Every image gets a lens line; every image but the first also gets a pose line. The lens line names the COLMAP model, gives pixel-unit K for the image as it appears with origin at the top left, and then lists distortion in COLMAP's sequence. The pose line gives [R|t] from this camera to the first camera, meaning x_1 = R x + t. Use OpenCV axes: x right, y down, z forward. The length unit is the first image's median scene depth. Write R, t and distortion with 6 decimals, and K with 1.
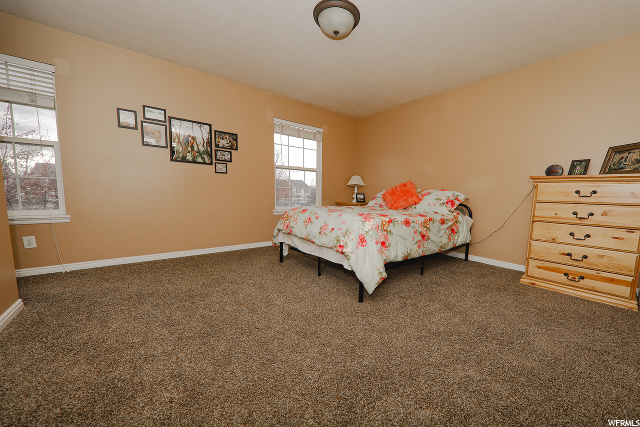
lens RADIAL K [[222.5, 0, 324.3], [0, 222.5, 217.4], [0, 0, 1]] dist [-0.001478, -0.001064]
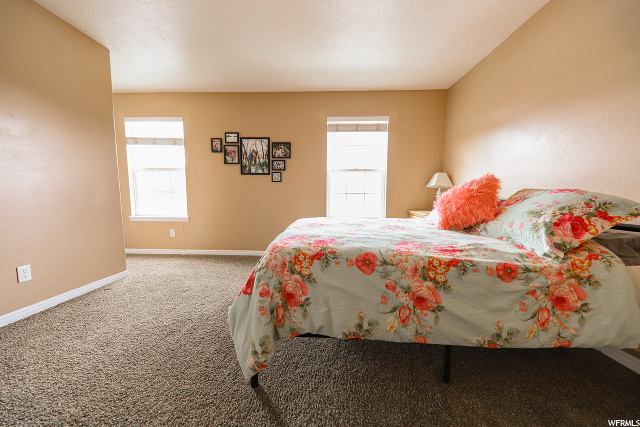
lens RADIAL K [[222.5, 0, 319.3], [0, 222.5, 210.8], [0, 0, 1]] dist [-0.001478, -0.001064]
pose [[0.782243, 0.018834, -0.622688, 0.365376], [-0.050766, 0.998146, -0.033584, -0.043044], [0.620901, 0.057883, 0.781749, 0.341307]]
